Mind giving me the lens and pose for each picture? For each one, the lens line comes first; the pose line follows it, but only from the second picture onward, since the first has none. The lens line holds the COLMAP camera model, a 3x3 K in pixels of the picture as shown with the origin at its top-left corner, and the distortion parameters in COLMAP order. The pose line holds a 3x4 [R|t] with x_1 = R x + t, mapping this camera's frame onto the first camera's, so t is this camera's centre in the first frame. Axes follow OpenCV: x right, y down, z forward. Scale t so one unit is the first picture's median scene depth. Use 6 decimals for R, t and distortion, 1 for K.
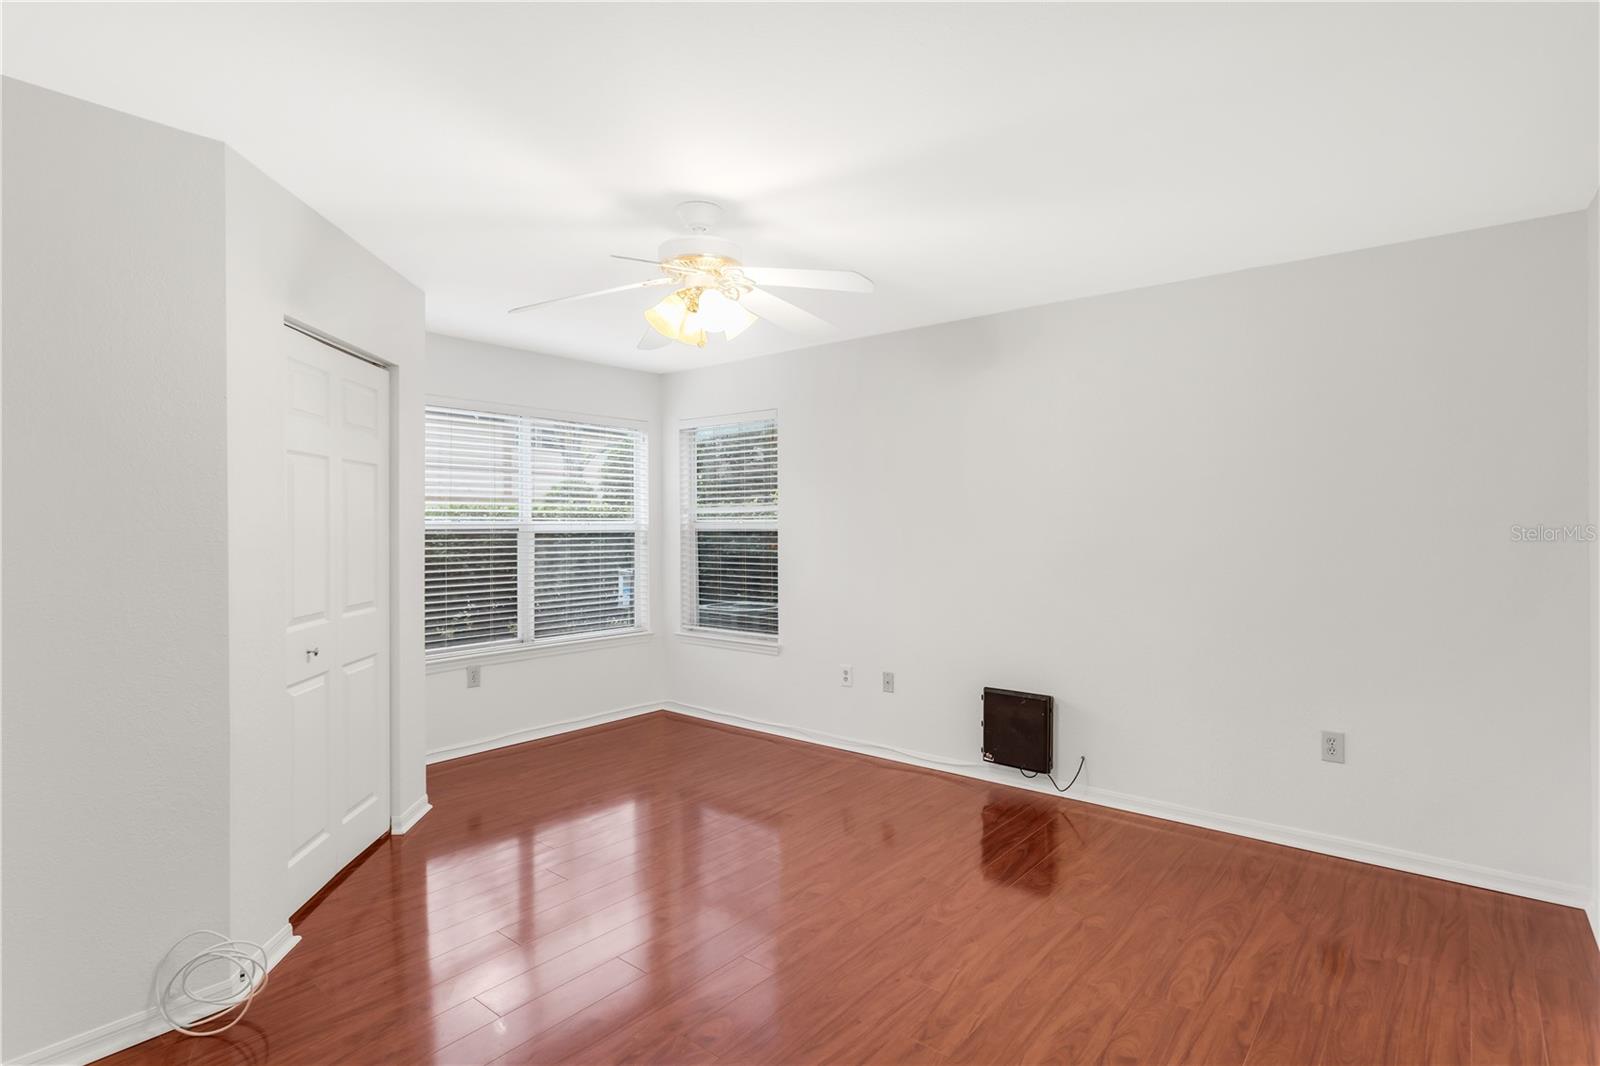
lens RADIAL K [[809.1, 0, 814.8], [0, 809.1, 532.4], [0, 0, 1]] dist [0.012450, -0.000199]
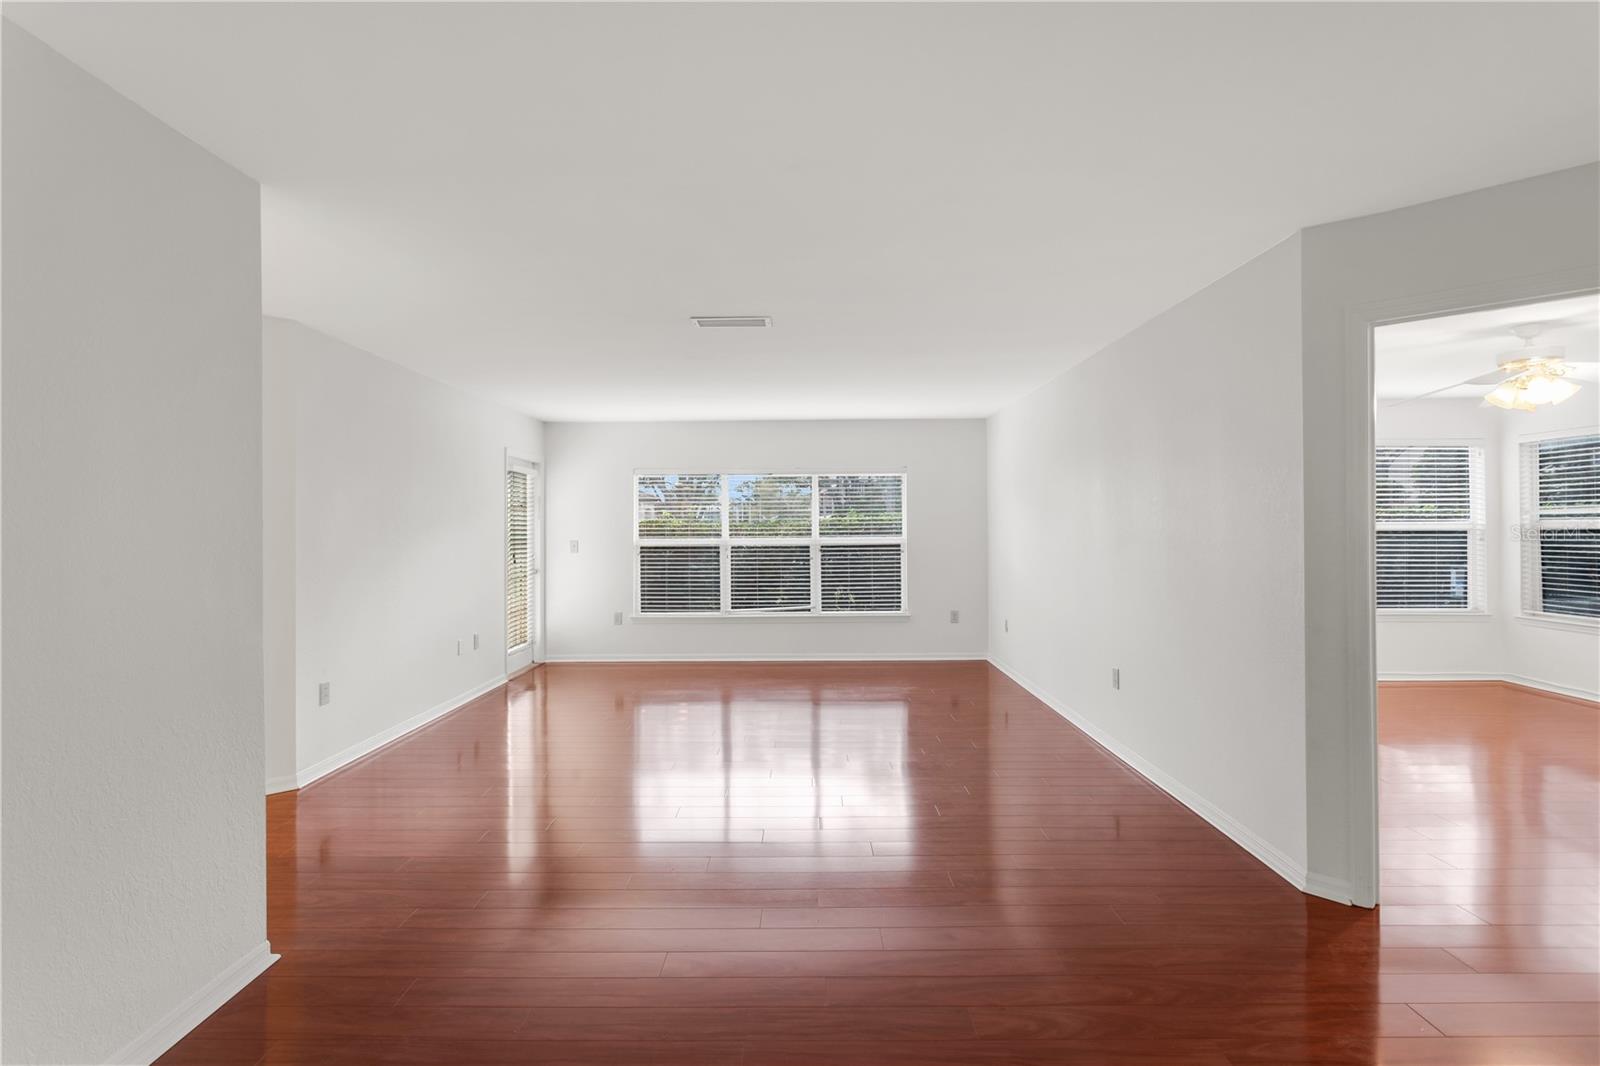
lens RADIAL K [[809.1, 0, 814.8], [0, 809.1, 532.4], [0, 0, 1]] dist [0.012450, -0.000199]
pose [[0.640173, -0.006881, -0.768200, 0.091485], [-0.015639, 0.999636, -0.021986, 0.046721], [0.768072, 0.026089, 0.639832, -0.562904]]
